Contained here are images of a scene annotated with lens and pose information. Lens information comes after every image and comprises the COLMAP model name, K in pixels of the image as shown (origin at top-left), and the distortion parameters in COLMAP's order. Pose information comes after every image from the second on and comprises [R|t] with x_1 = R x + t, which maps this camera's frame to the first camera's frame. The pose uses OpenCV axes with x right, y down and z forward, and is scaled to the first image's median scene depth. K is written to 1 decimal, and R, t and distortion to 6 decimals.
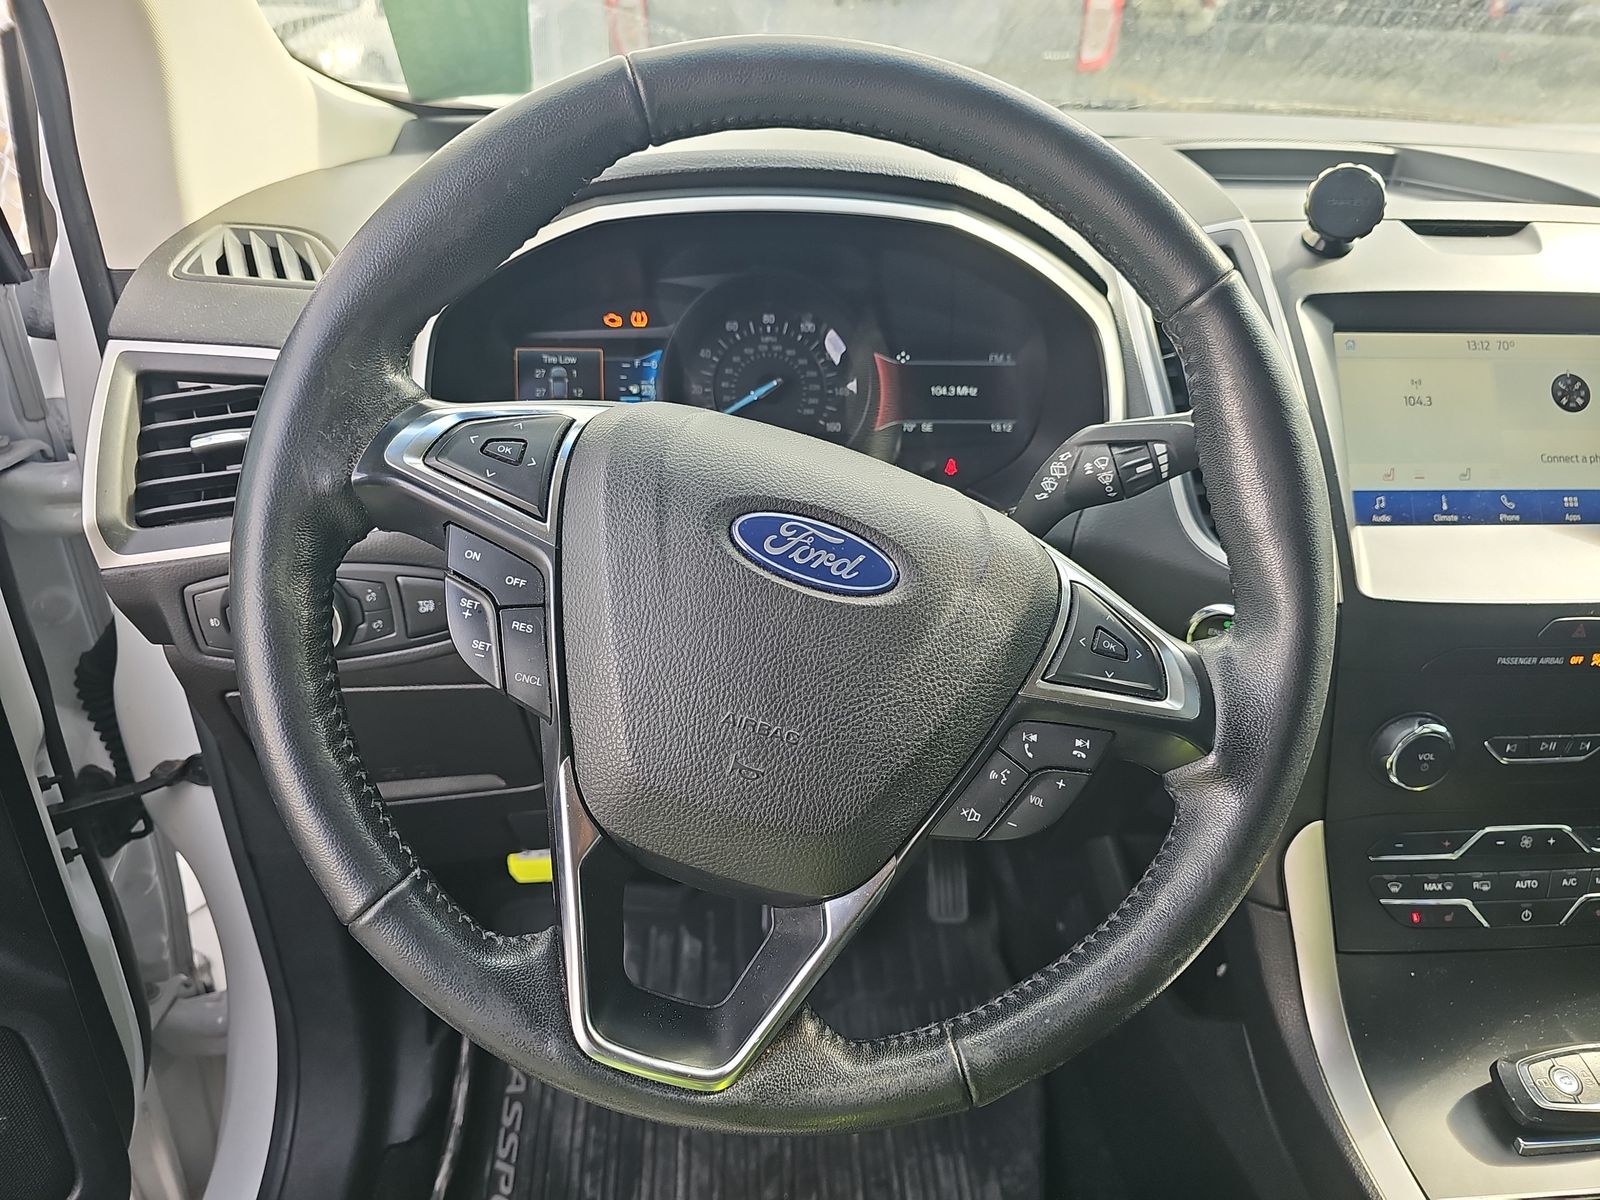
lens RADIAL K [[1095.3, 0, 802.8], [0, 1095.3, 611.9], [0, 0, 1]] dist [0.032570, -0.030925]
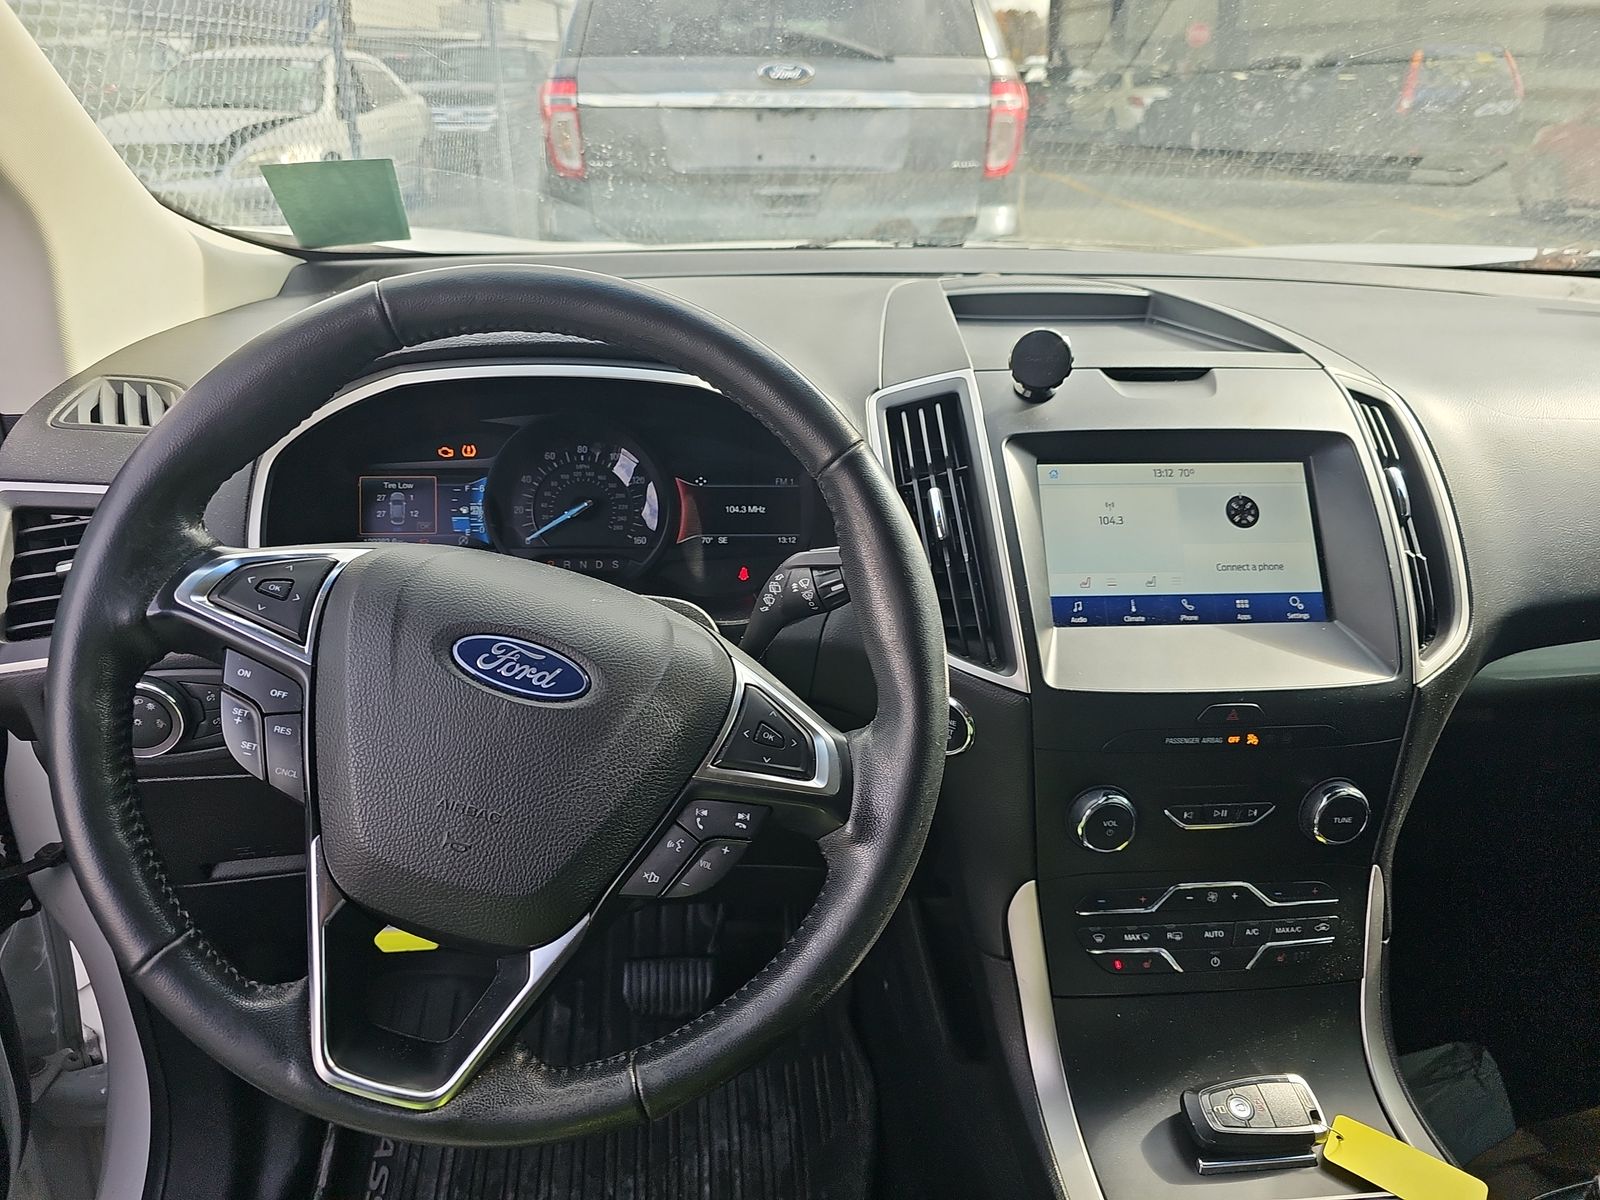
lens RADIAL K [[1107.8, 0, 800.0], [0, 1107.8, 600.0], [0, 0, 1]] dist [0.044666, -0.035750]
pose [[0.999844, -0.010455, 0.014232, 0.218380], [0.011465, 0.997279, -0.072820, -0.023843], [-0.013432, 0.072972, 0.997244, -0.197046]]
